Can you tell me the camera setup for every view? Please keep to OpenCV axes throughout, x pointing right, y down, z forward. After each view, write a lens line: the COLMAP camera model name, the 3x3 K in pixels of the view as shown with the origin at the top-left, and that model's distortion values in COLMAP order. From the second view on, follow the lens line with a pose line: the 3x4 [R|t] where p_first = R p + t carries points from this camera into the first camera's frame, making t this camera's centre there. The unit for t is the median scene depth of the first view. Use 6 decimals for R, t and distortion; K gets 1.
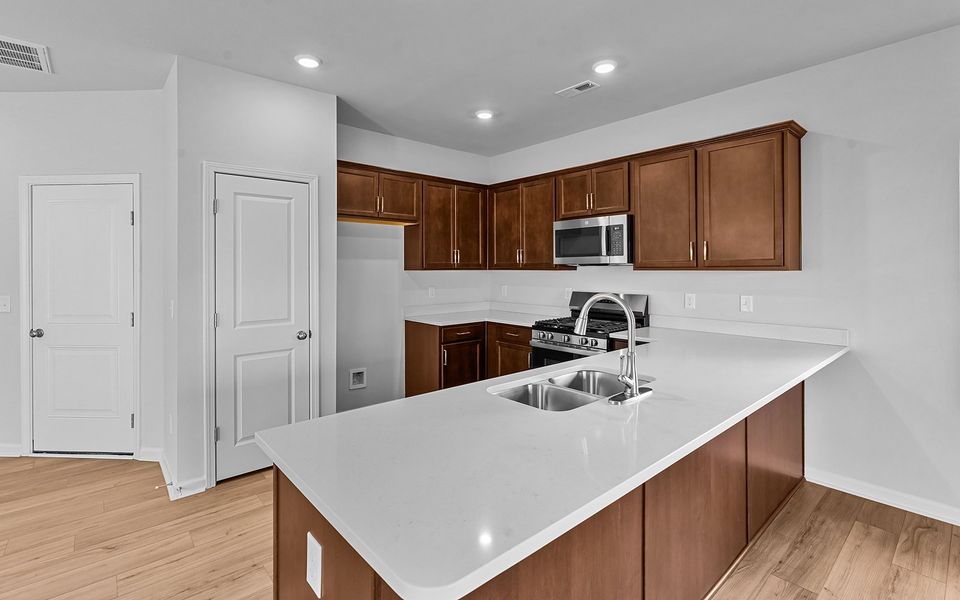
lens RADIAL K [[435.7, 0, 484.3], [0, 435.7, 270.0], [0, 0, 1]] dist [-0.008178, -0.000137]
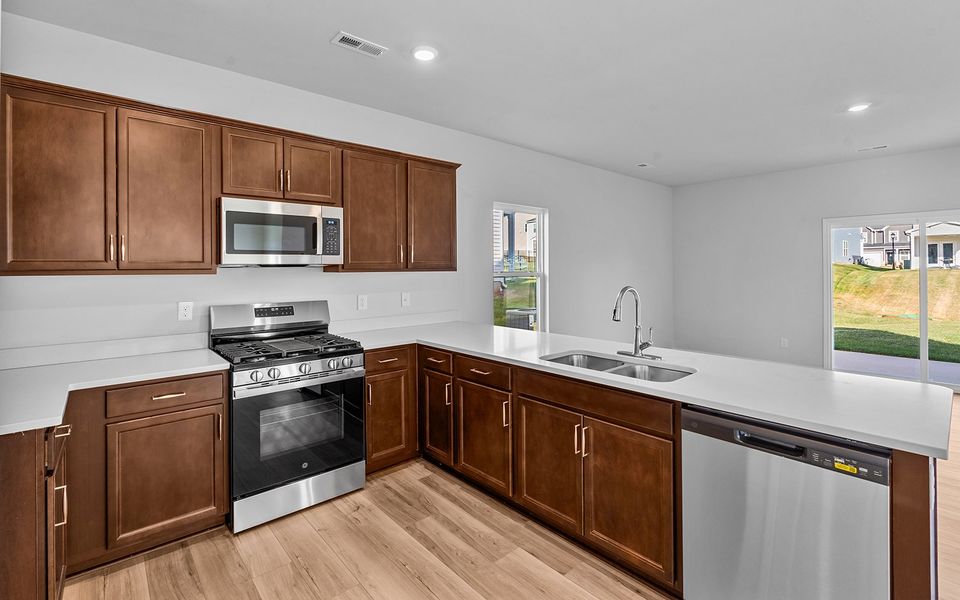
lens RADIAL K [[435.7, 0, 478.8], [0, 435.7, 267.5], [0, 0, 1]] dist [-0.008178, -0.000137]
pose [[0.002337, 0.004307, 0.999988, -0.474045], [0.010381, 0.999937, -0.004331, -0.002186], [-0.999943, 0.010391, 0.002292, 0.639821]]
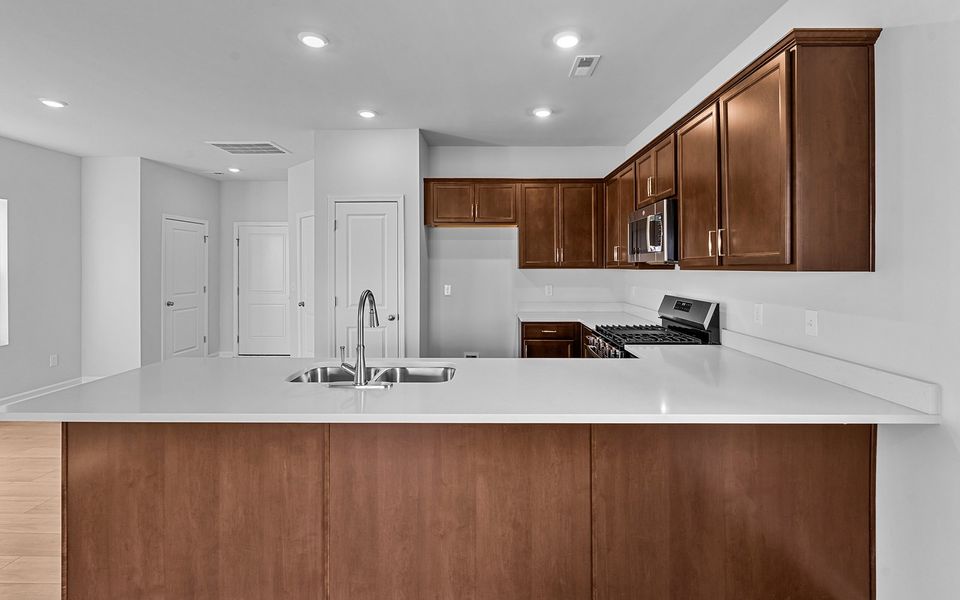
lens RADIAL K [[435.7, 0, 480.7], [0, 435.7, 265.3], [0, 0, 1]] dist [-0.008178, -0.000137]
pose [[0.741564, -0.000698, -0.670882, 0.539629], [-0.004648, 0.999970, -0.006178, -0.000499], [0.670866, 0.007700, 0.741539, 0.161625]]
